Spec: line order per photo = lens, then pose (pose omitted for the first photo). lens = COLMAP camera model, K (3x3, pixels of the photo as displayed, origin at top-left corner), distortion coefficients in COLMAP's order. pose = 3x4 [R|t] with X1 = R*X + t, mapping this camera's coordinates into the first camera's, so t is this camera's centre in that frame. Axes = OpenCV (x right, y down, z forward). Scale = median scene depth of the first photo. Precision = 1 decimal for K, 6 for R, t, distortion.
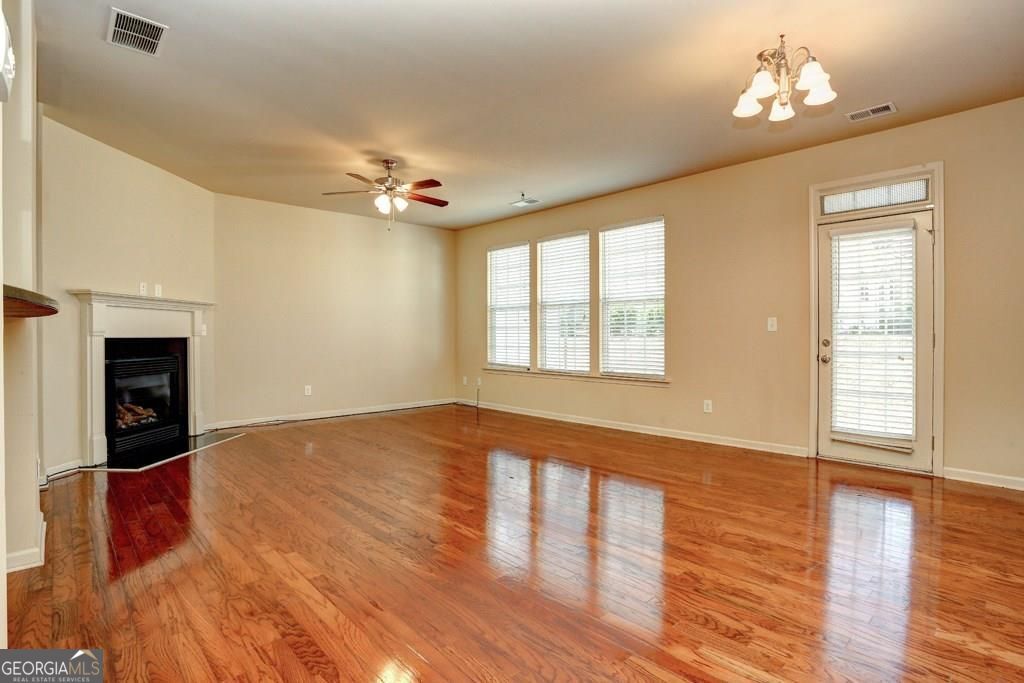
lens RADIAL K [[511.8, 0, 512.0], [0, 511.8, 341.5], [0, 0, 1]] dist [-0.061842, 0.023726]
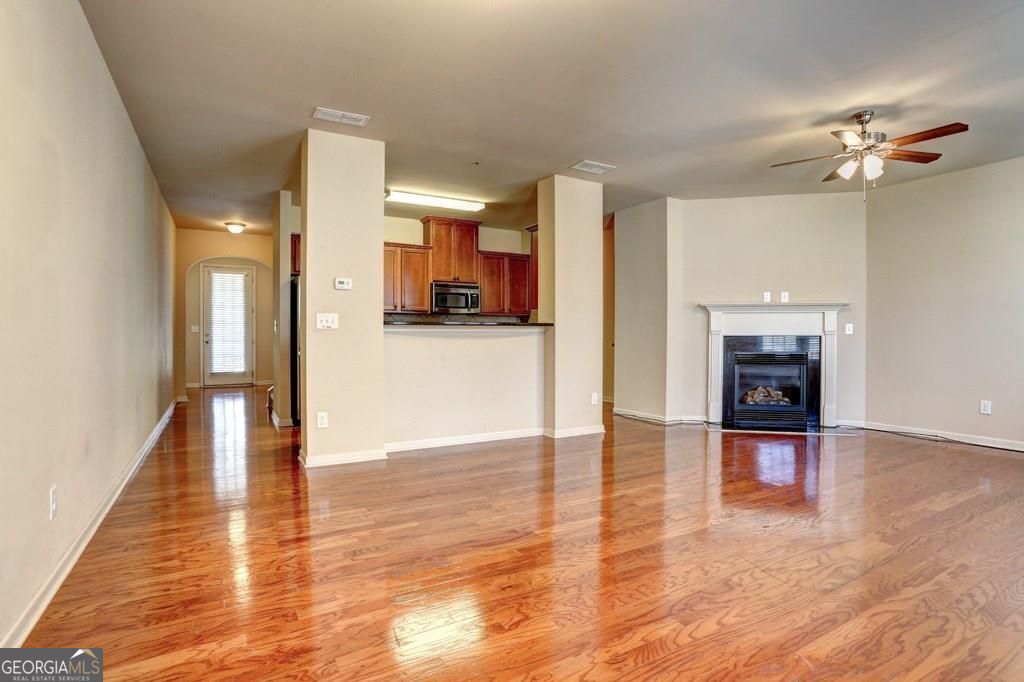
lens RADIAL K [[511.8, 0, 512.0], [0, 511.8, 341.0], [0, 0, 1]] dist [-0.061842, 0.023726]
pose [[-0.232232, 0.015187, -0.972542, 0.708472], [-0.013887, 0.999724, 0.018928, -0.010788], [0.972561, 0.017901, -0.231957, 0.727327]]
